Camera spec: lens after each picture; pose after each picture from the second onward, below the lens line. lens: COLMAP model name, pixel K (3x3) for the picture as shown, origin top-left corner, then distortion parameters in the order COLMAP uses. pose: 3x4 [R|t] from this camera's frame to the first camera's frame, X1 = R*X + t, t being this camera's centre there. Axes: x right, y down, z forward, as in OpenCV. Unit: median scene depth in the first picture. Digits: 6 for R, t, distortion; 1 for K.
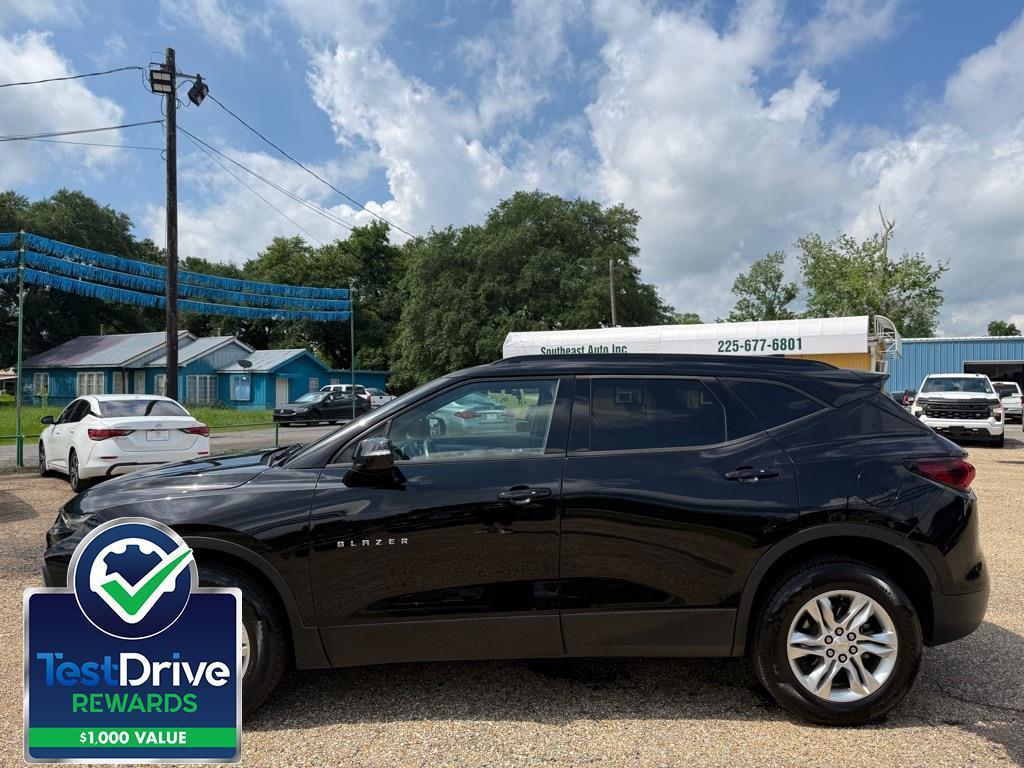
lens RADIAL K [[711.3, 0, 518.8], [0, 711.3, 384.4], [0, 0, 1]] dist [0.114198, -0.205536]
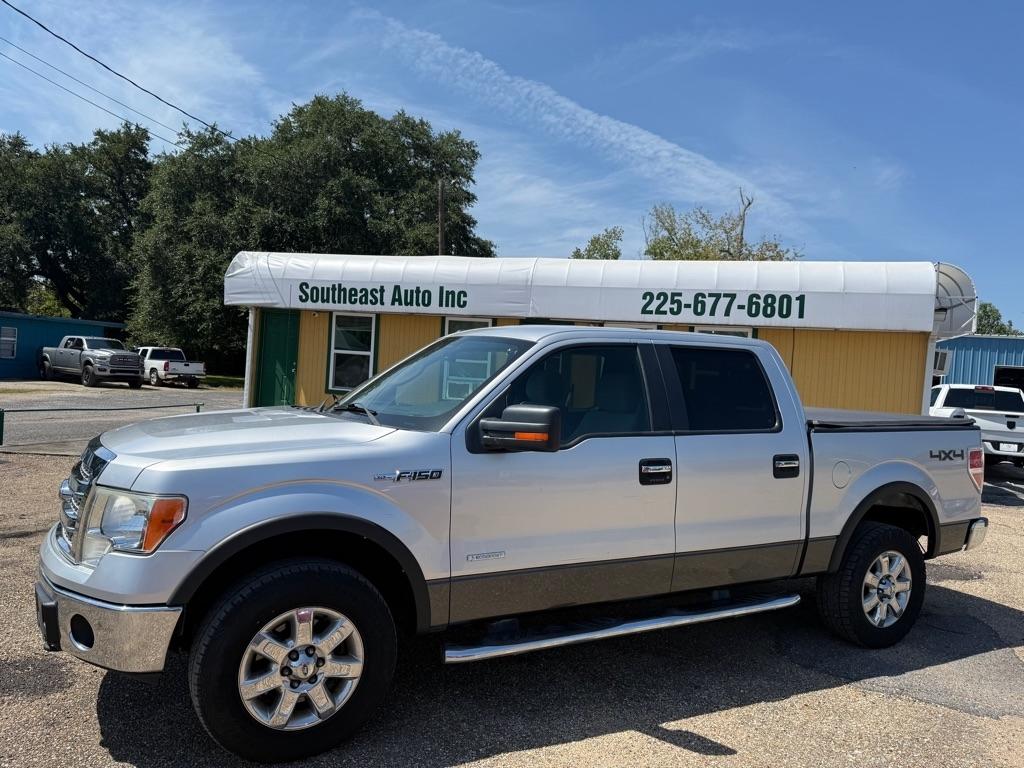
lens RADIAL K [[710.2, 0, 506.5], [0, 710.2, 386.4], [0, 0, 1]] dist [0.128782, -0.204445]
pose [[0.970513, 0.051331, 0.235522, 0.027208], [-0.060210, 0.997715, 0.030658, -0.001127], [-0.233410, -0.043935, 0.971385, 0.219221]]
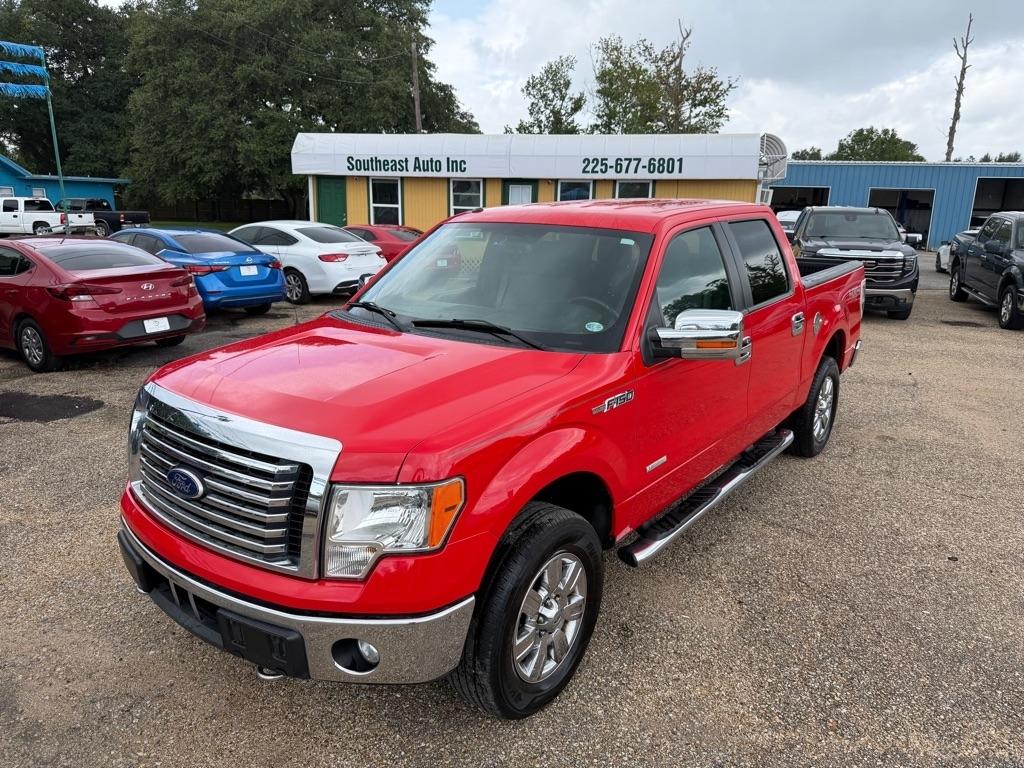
lens RADIAL K [[710.2, 0, 506.5], [0, 710.2, 386.4], [0, 0, 1]] dist [0.128782, -0.204445]
pose [[0.953255, -0.056599, 0.296818, -0.022735], [-0.020698, 0.967762, 0.251013, -0.006009], [-0.301456, -0.245423, 0.921353, 0.096819]]
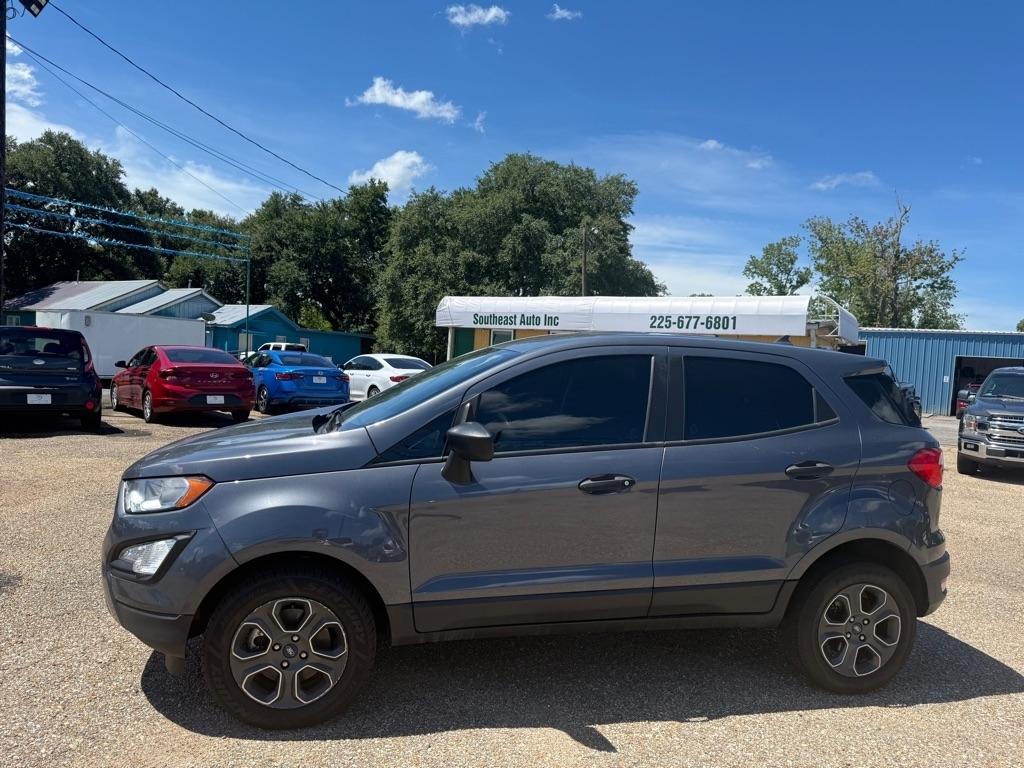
lens RADIAL K [[714.0, 0, 512.0], [0, 714.0, 384.0], [0, 0, 1]] dist [0.095444, -0.152937]
pose [[0.997520, 0.057894, -0.040030, 0.059516], [-0.056382, 0.997689, 0.037924, 0.000960], [0.042133, -0.035573, 0.998479, 0.026870]]
